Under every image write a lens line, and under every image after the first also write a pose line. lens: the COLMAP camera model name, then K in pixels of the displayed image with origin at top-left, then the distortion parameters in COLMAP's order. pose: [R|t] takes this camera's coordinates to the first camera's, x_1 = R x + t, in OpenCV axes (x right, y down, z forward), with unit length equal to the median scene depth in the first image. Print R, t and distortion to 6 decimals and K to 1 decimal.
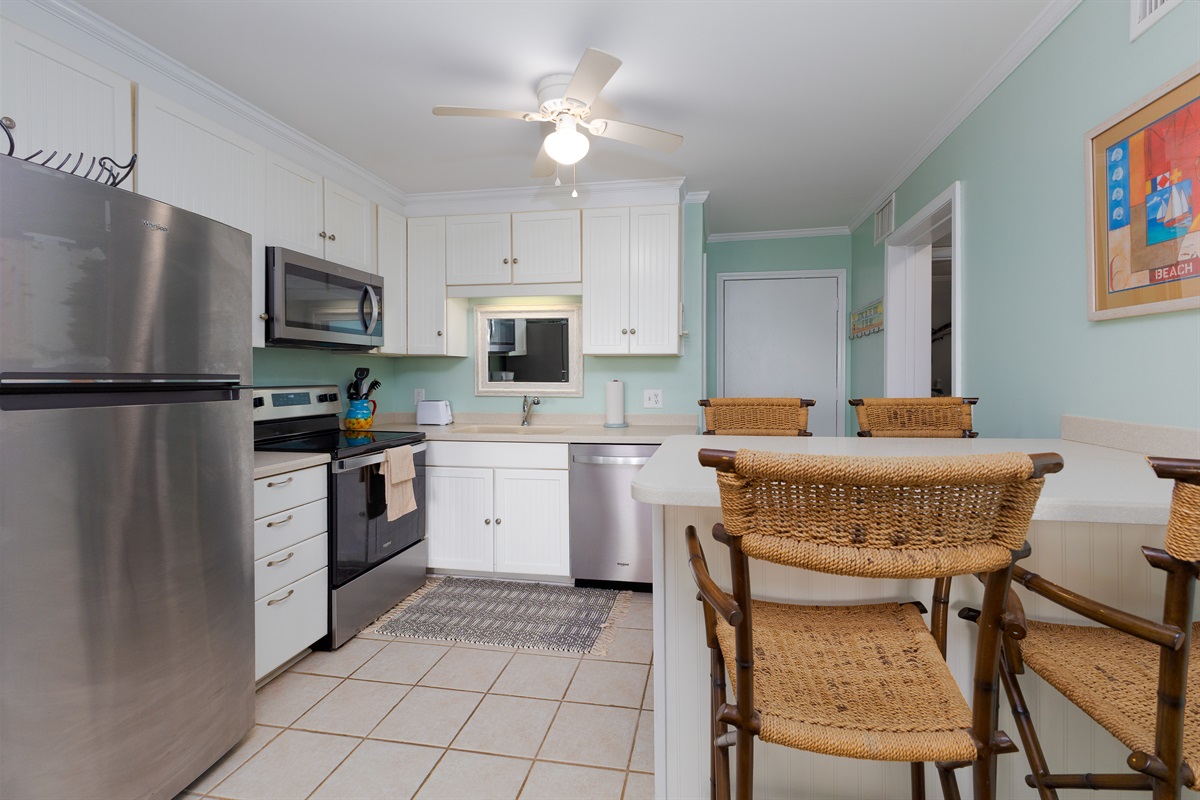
lens RADIAL K [[544.9, 0, 626.1], [0, 544.9, 383.9], [0, 0, 1]] dist [0.002436, -0.000451]
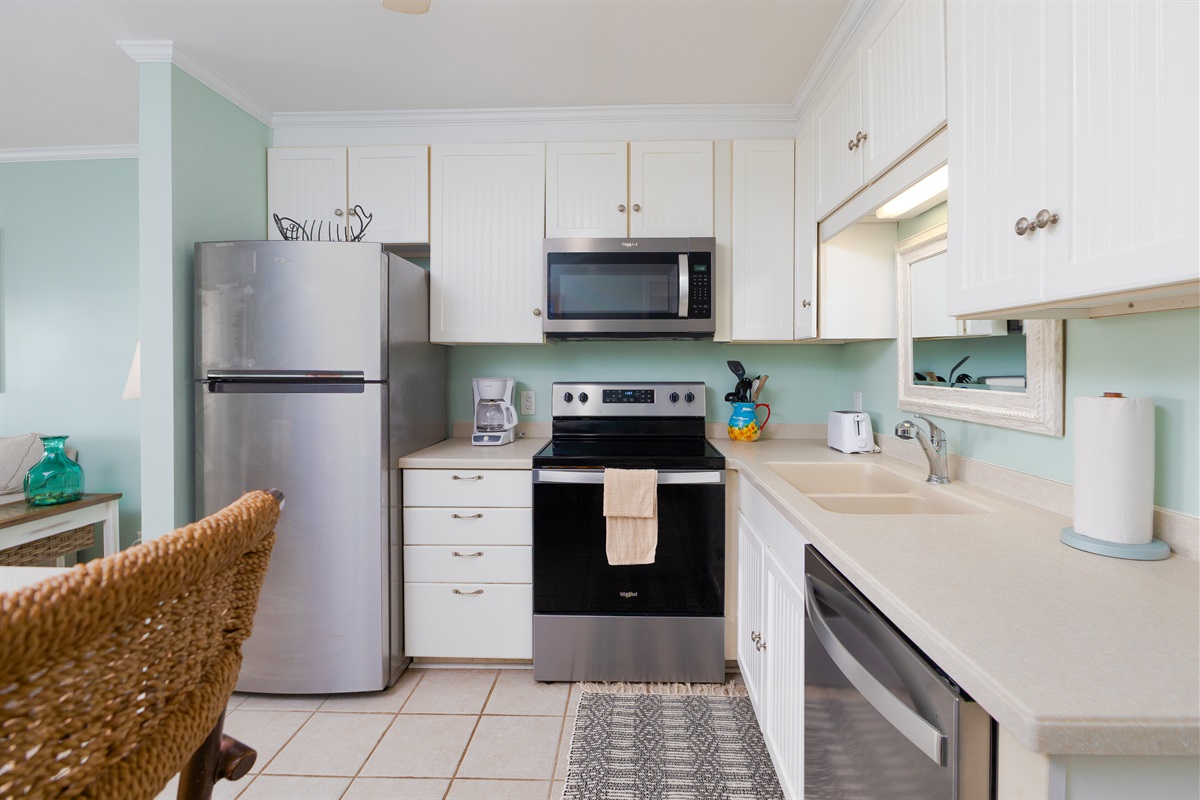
lens RADIAL K [[544.9, 0, 616.5], [0, 544.9, 375.6], [0, 0, 1]] dist [0.002436, -0.000451]
pose [[0.125496, 0.017551, -0.991939, 0.272556], [-0.015796, 0.999752, 0.015691, -0.019339], [0.991968, 0.013699, 0.125742, 0.785966]]
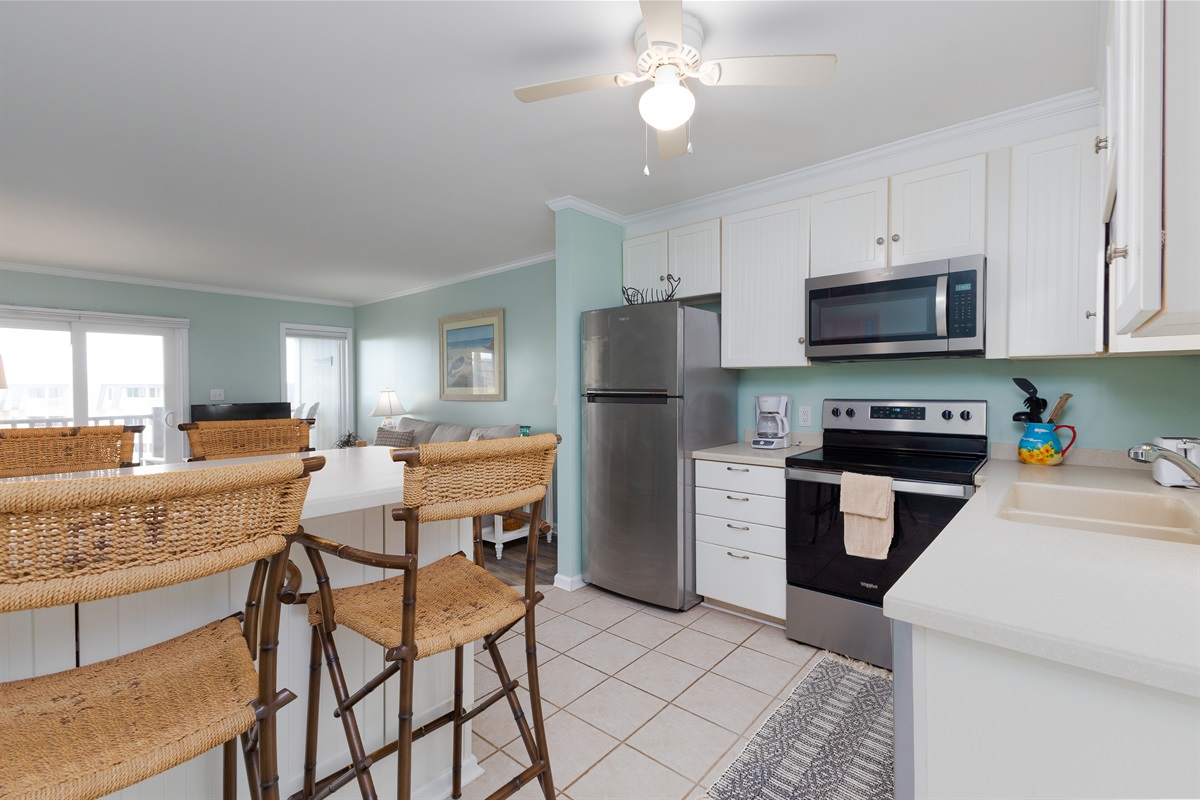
lens RADIAL K [[544.9, 0, 595.9], [0, 544.9, 389.4], [0, 0, 1]] dist [0.002436, -0.000451]
pose [[-0.540032, 0.011878, -0.841560, 0.460277], [-0.005878, 0.999823, 0.017884, -0.025712], [0.841624, 0.014604, -0.539867, 0.977460]]
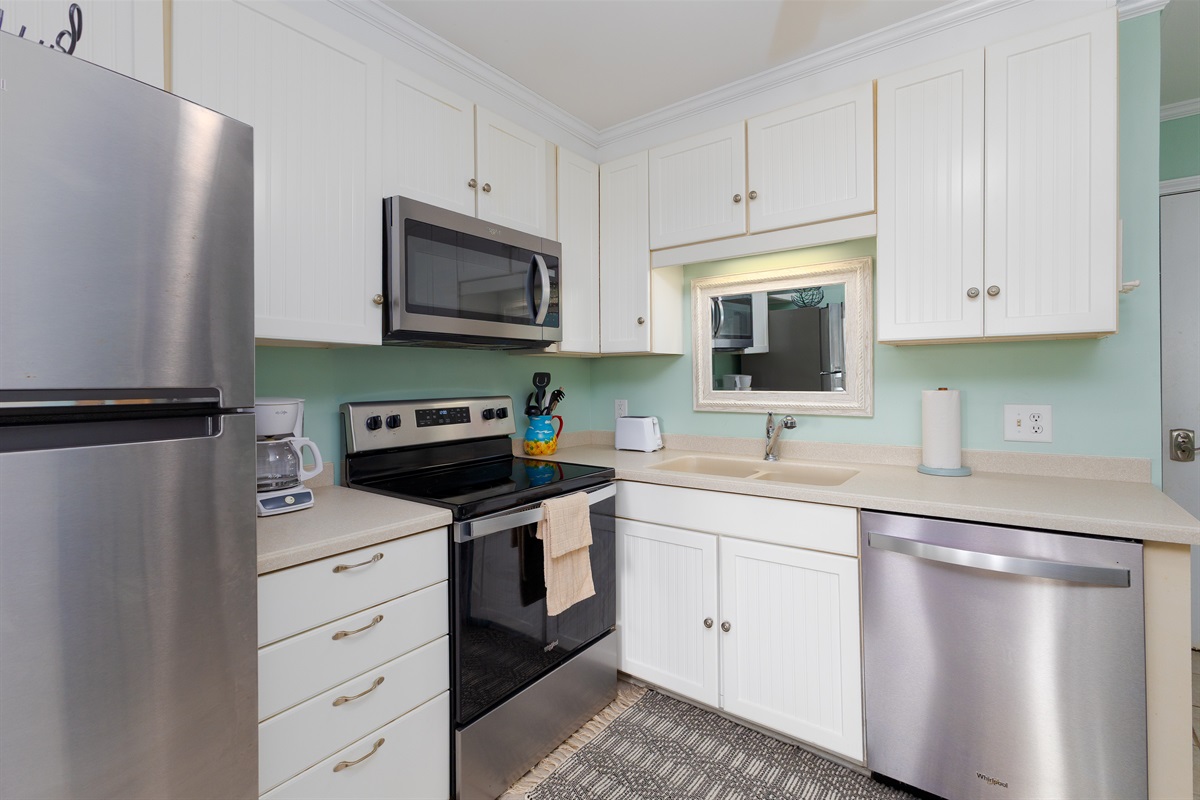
lens RADIAL K [[544.9, 0, 587.1], [0, 544.9, 382.4], [0, 0, 1]] dist [0.002436, -0.000451]
pose [[0.879875, -0.007657, -0.475144, -0.083577], [0.003429, 0.999946, -0.009763, -0.009233], [0.475193, 0.006961, 0.879854, 0.403030]]
